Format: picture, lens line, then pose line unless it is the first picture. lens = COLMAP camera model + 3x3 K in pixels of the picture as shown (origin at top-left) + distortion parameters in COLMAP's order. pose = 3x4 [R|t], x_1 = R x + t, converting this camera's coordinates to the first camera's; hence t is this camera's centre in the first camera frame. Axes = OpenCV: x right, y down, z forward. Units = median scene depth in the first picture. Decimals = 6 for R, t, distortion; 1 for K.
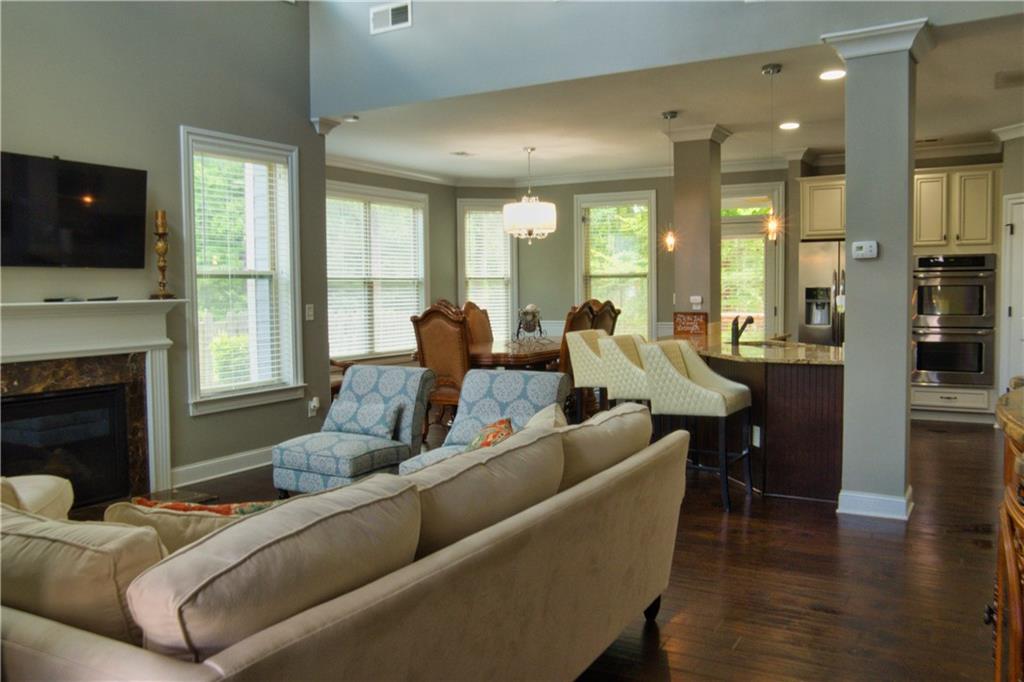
lens RADIAL K [[844.9, 0, 517.8], [0, 844.9, 342.5], [0, 0, 1]] dist [-0.098581, 0.101226]
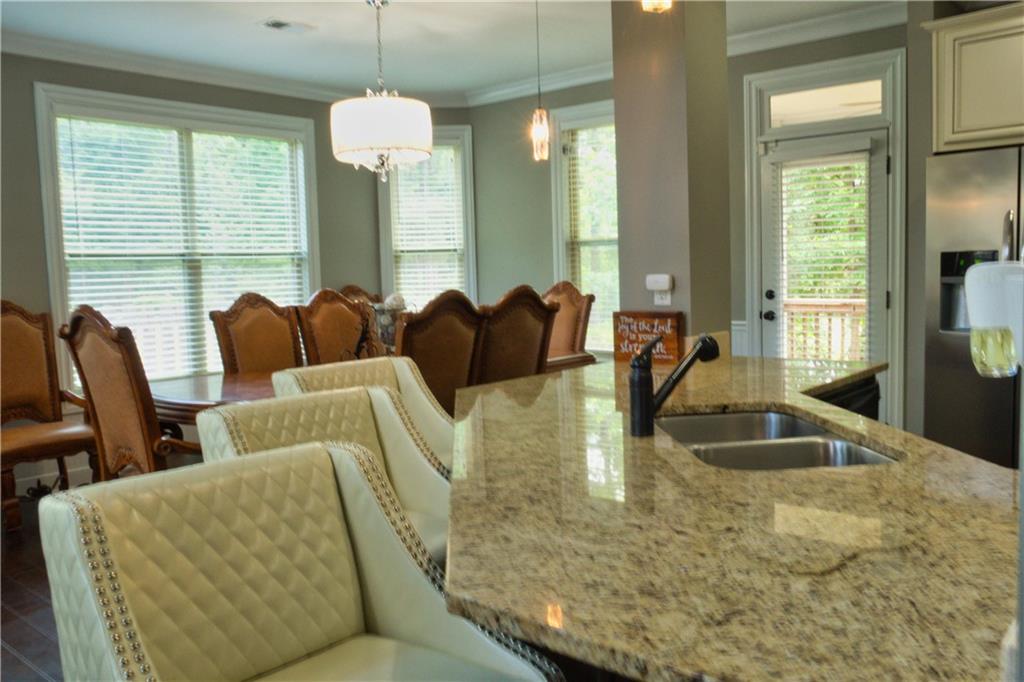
lens RADIAL K [[844.9, 0, 517.8], [0, 844.9, 342.5], [0, 0, 1]] dist [-0.098581, 0.101226]
pose [[0.983020, -0.002087, -0.183487, 0.239912], [0.006664, 0.999682, 0.024331, -0.033889], [0.183378, -0.025140, 0.982721, 0.609617]]
